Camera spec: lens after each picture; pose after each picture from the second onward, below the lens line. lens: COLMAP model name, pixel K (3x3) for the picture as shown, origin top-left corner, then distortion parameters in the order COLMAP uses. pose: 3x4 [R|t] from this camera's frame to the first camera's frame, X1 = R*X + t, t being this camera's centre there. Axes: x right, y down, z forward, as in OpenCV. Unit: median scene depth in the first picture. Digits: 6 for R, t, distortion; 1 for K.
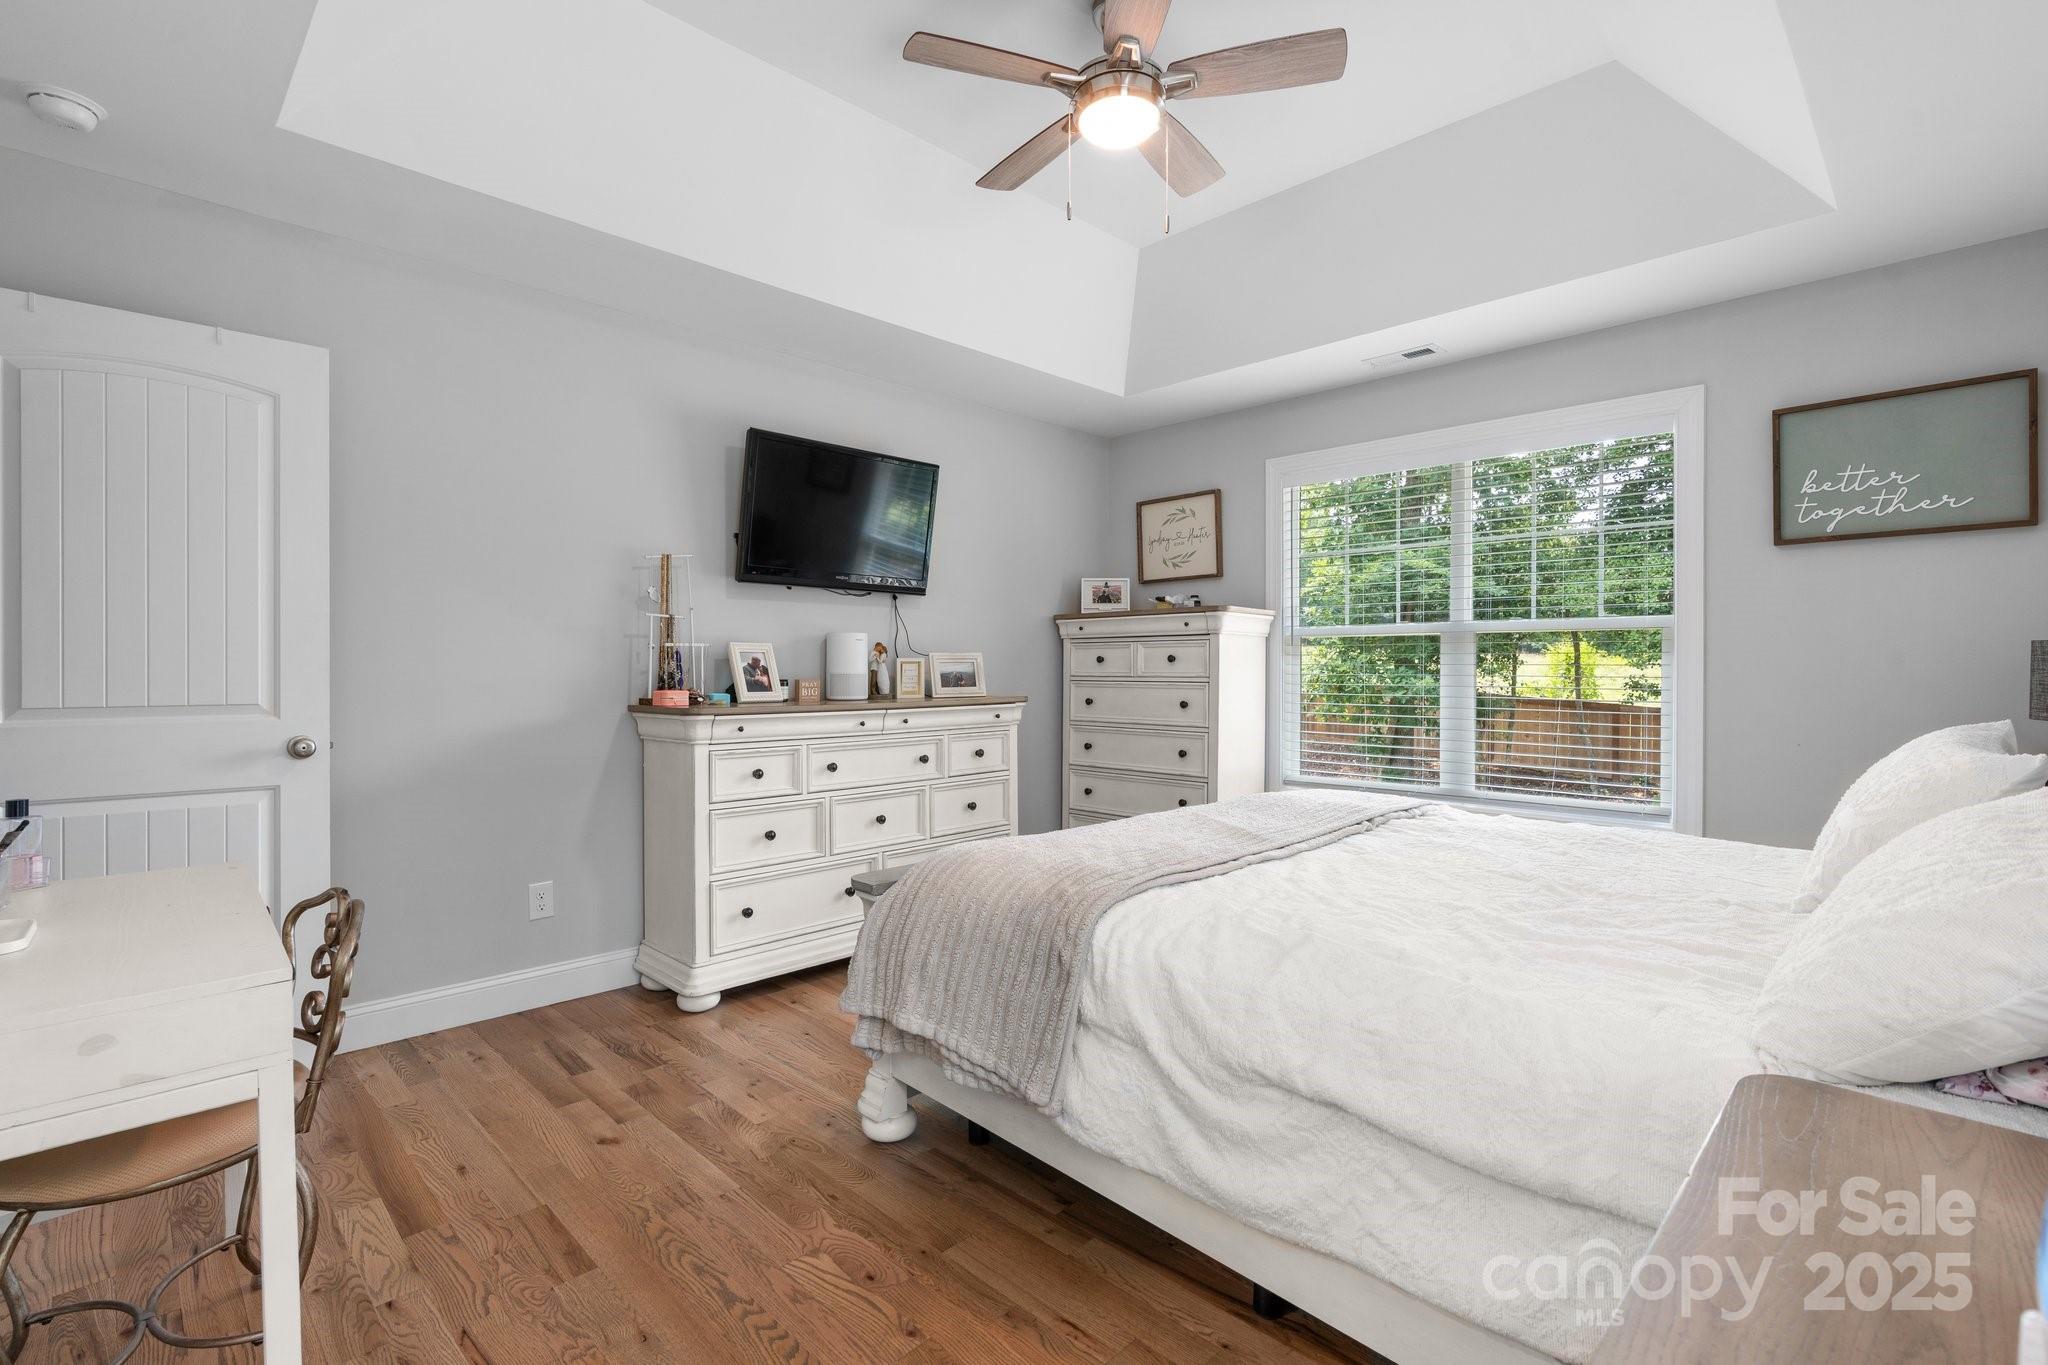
lens RADIAL K [[933.2, 0, 1025.4], [0, 933.2, 674.4], [0, 0, 1]] dist [0.002124, -0.000137]
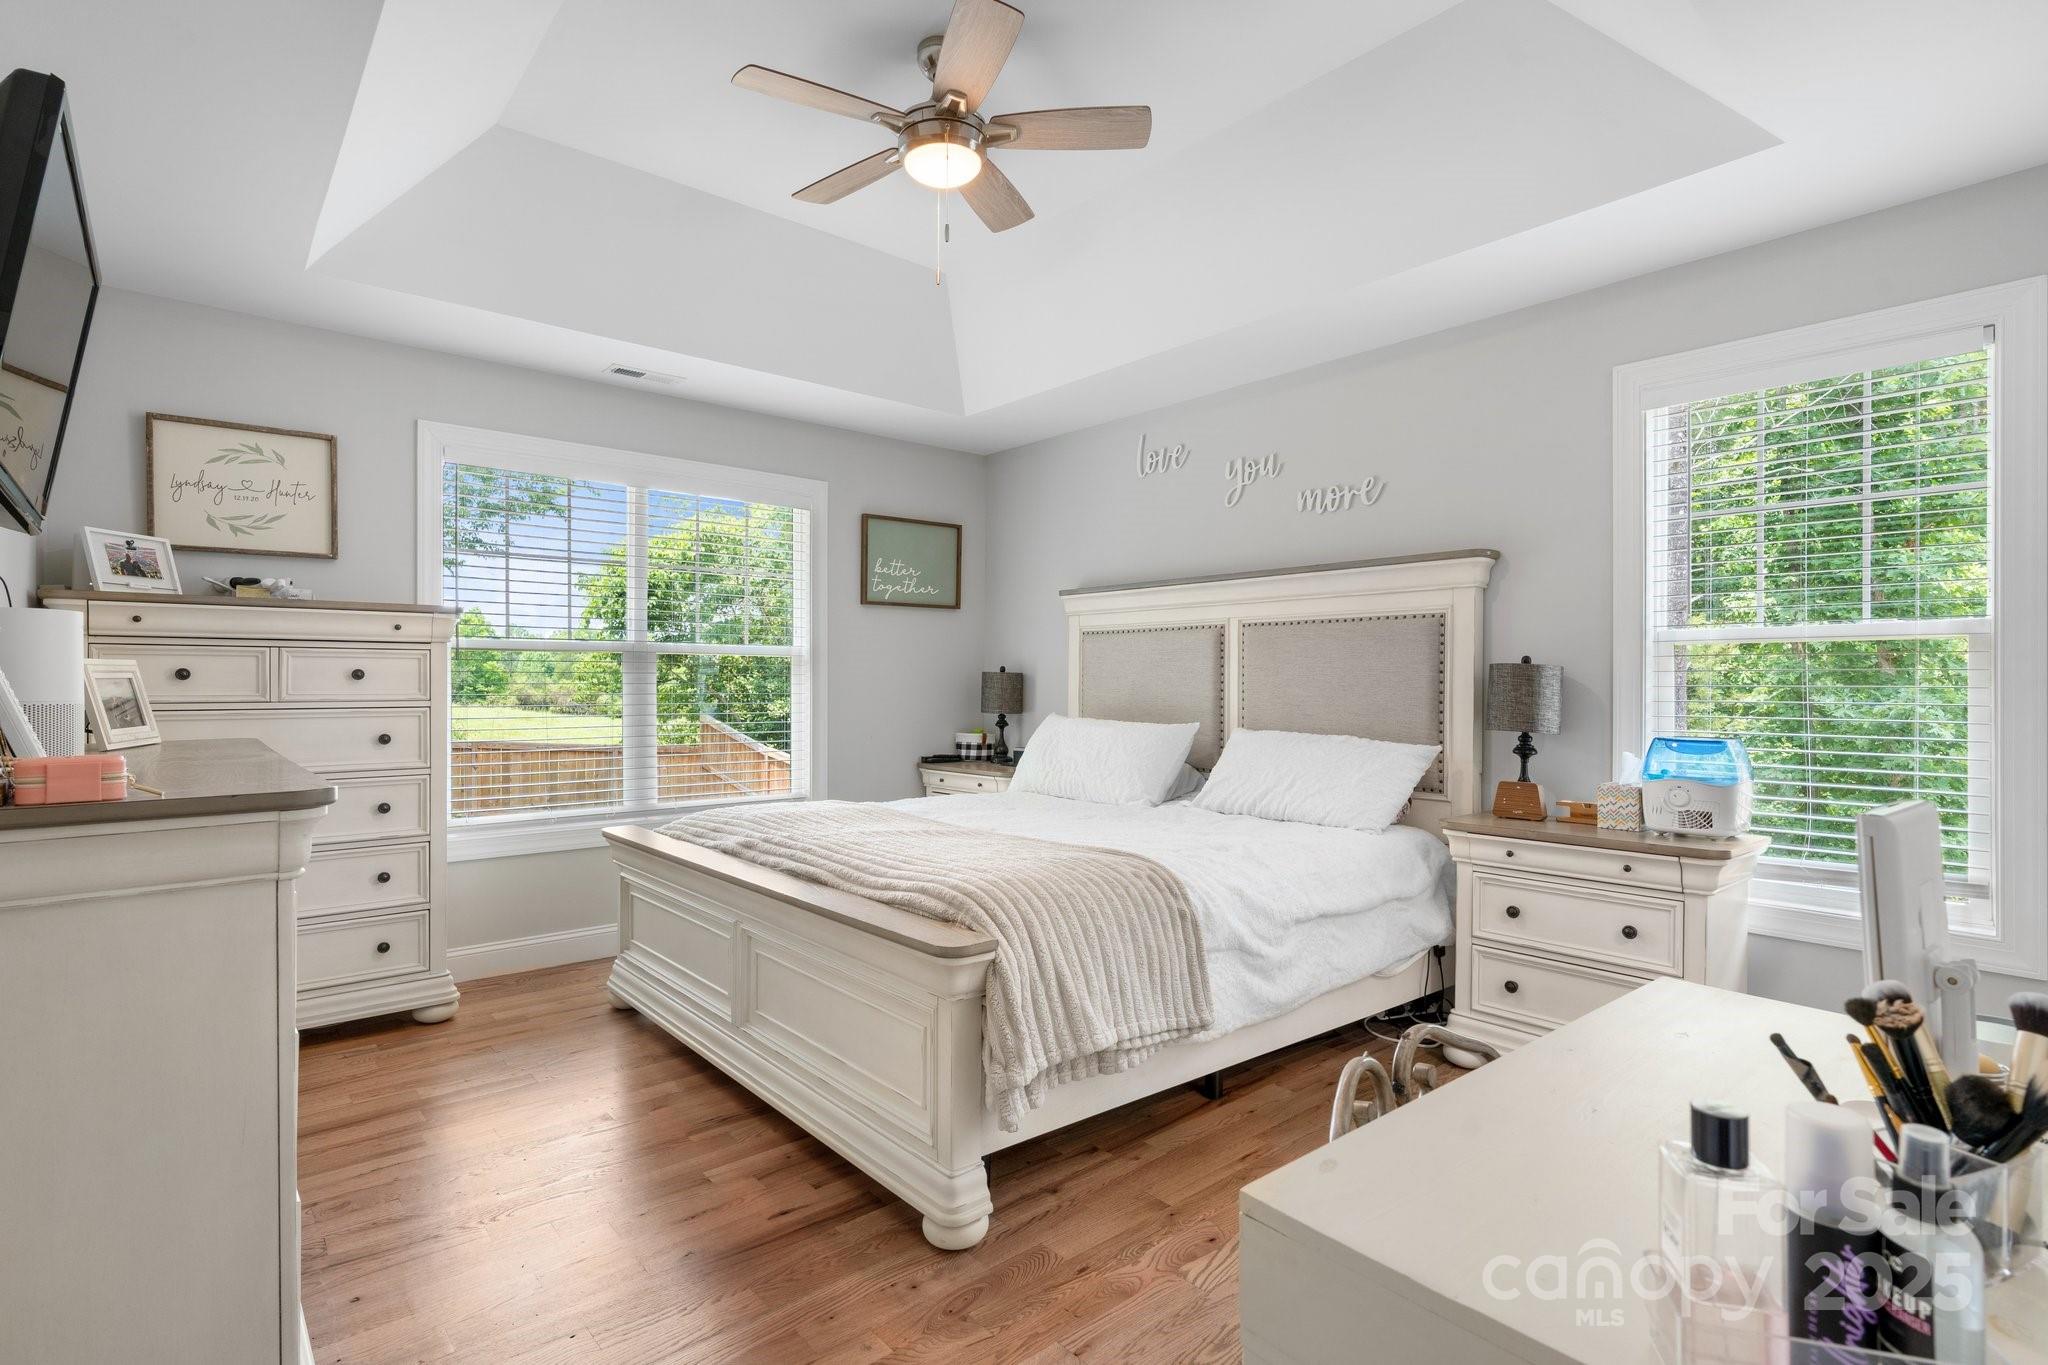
lens RADIAL K [[983.8, 0, 1024.0], [0, 983.8, 682.5], [0, 0, 1]] dist [-0.001432, 0.000229]
pose [[0.076746, 0.002070, 0.997049, -0.586627], [0.008571, 0.999960, -0.002736, -0.004924], [-0.997014, 0.008756, 0.076725, 0.492293]]
